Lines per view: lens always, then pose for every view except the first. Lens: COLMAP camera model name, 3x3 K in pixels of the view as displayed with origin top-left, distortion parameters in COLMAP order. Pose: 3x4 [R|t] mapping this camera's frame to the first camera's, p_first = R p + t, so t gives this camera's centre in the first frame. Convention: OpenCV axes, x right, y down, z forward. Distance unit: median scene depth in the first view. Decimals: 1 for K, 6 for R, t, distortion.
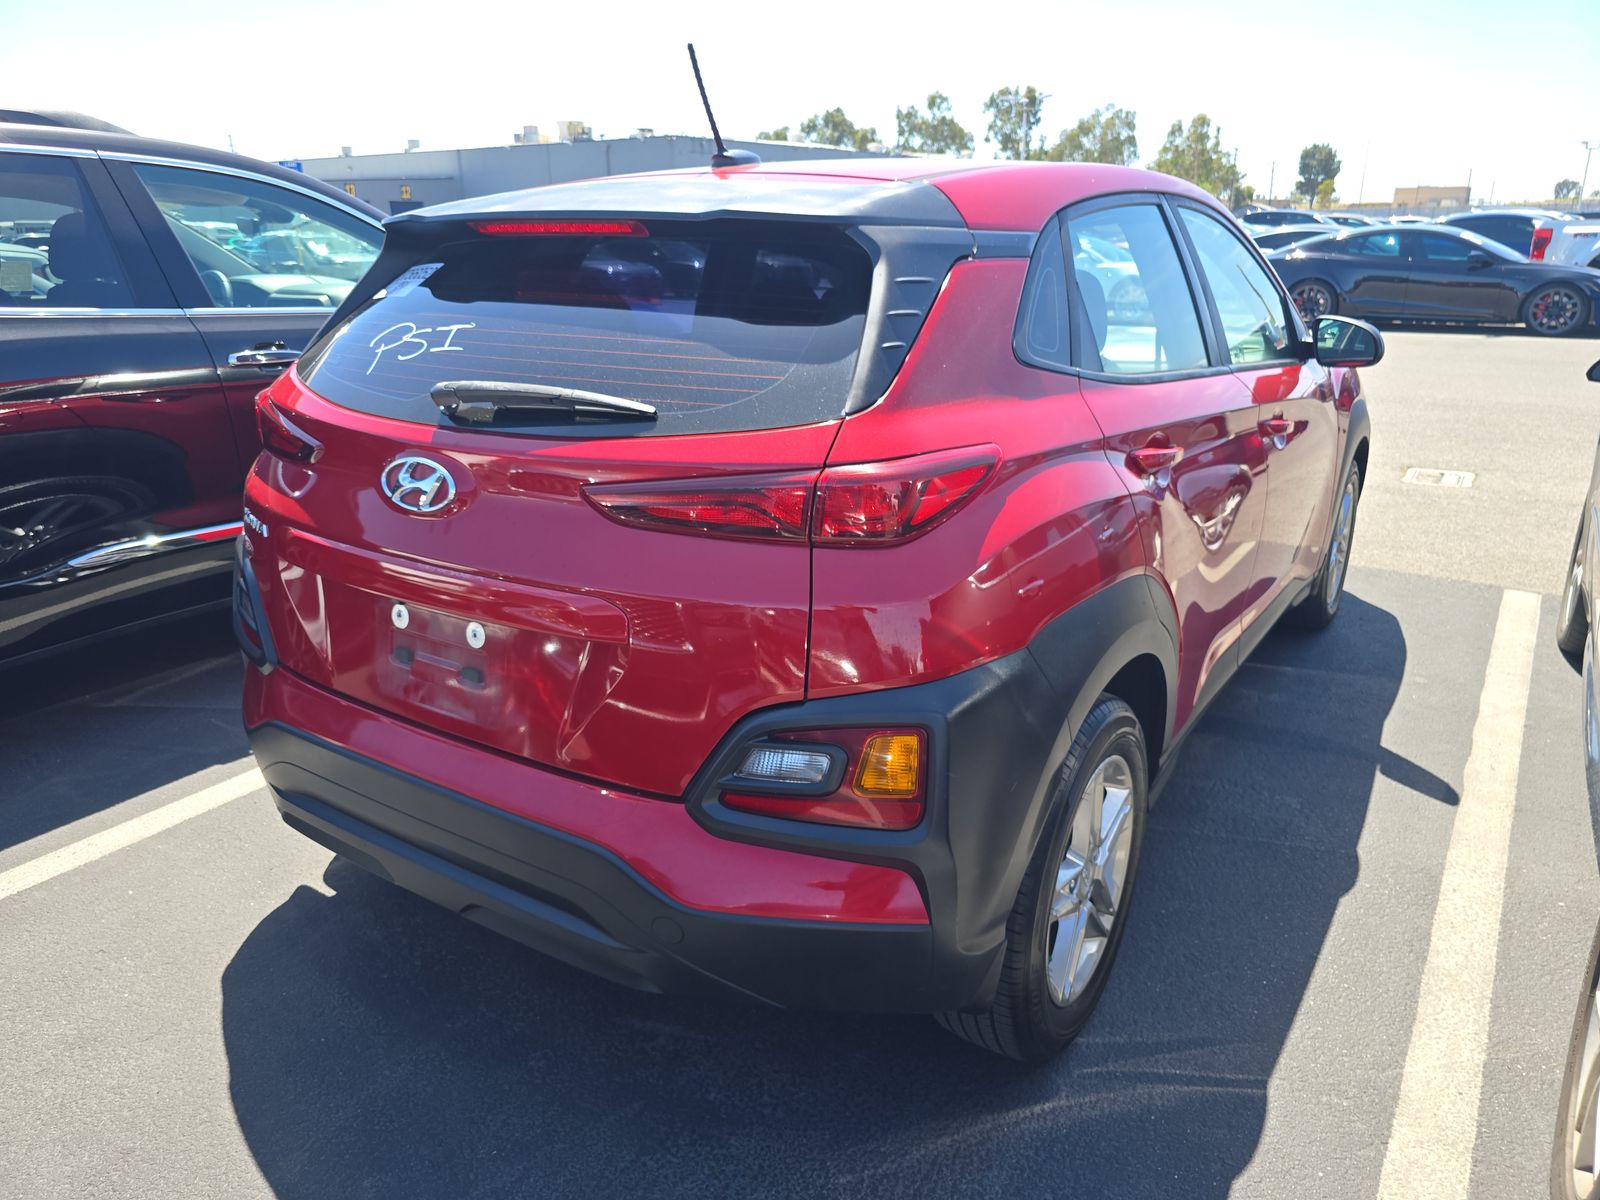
lens RADIAL K [[1079.8, 0, 789.0], [0, 1079.8, 604.3], [0, 0, 1]] dist [0.052726, -0.048502]
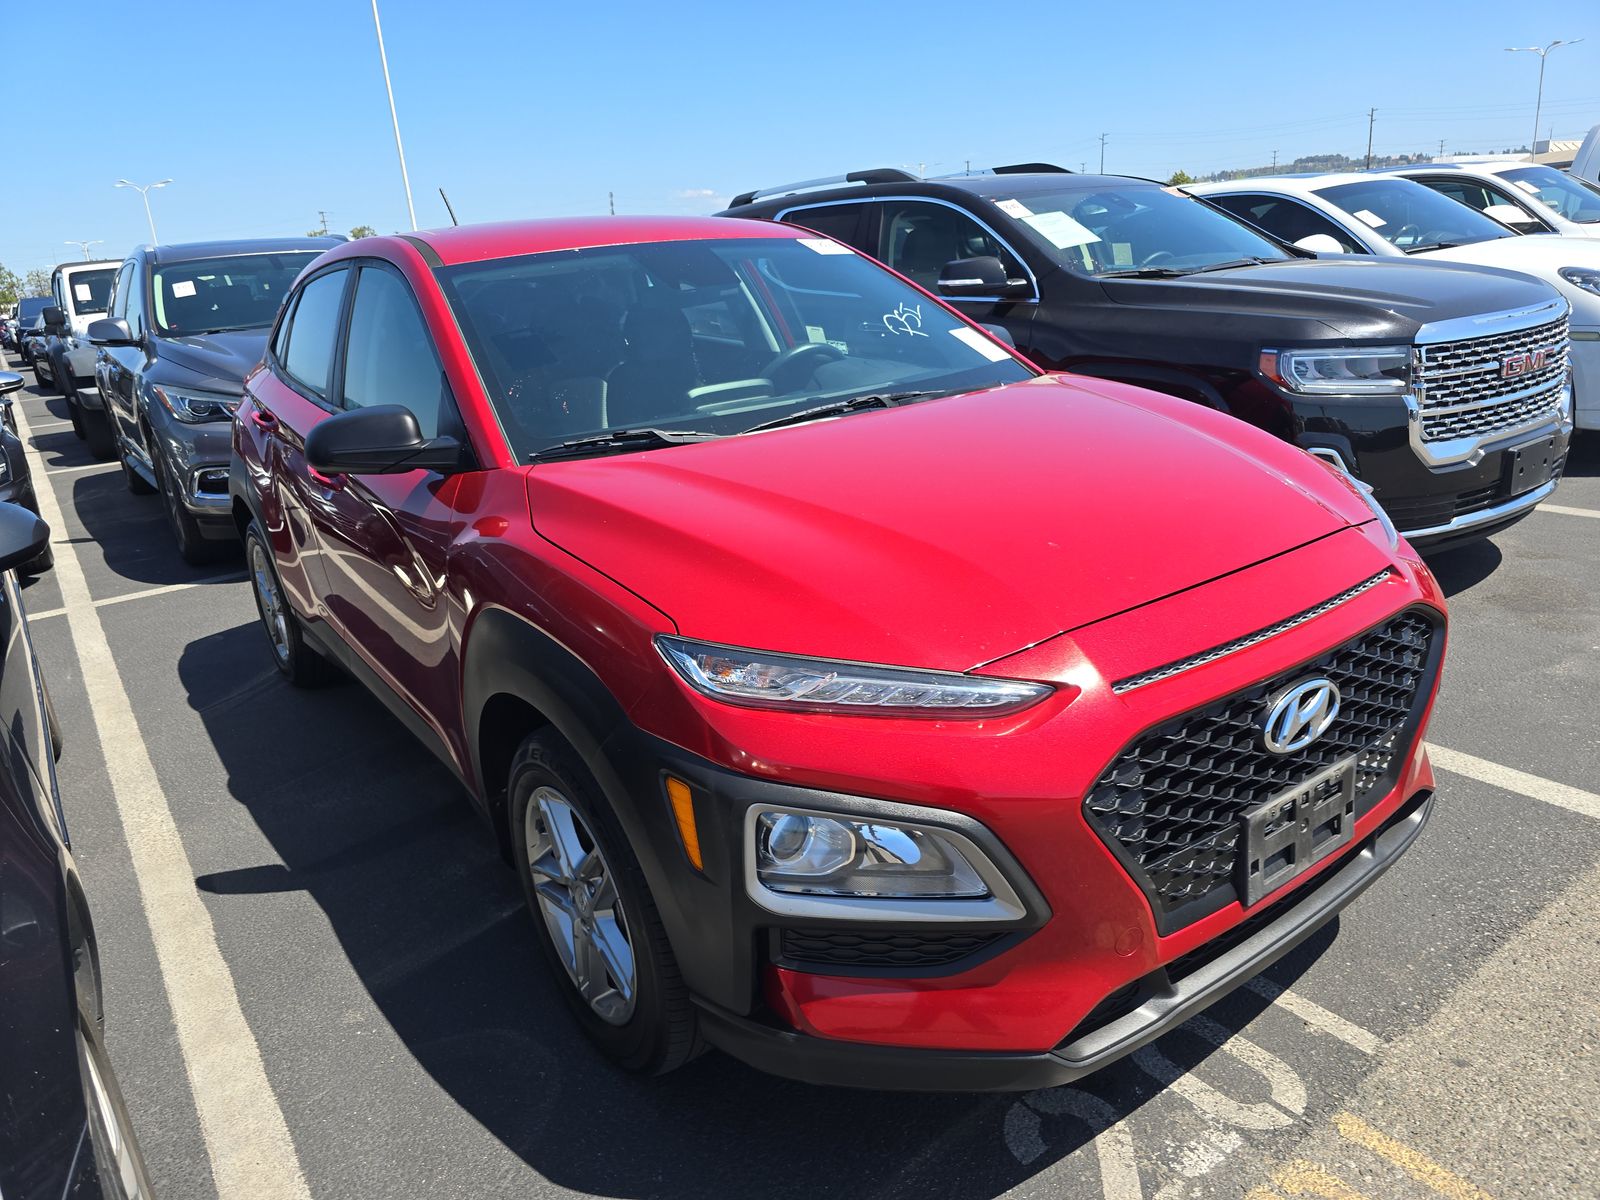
lens RADIAL K [[1079.8, 0, 791.8], [0, 1079.8, 612.3], [0, 0, 1]] dist [0.052726, -0.048502]
pose [[-0.342681, 0.331004, -0.879208, 1.741289], [-0.217357, 0.882545, 0.416977, -0.806123], [0.913962, 0.333992, -0.230486, 2.347078]]
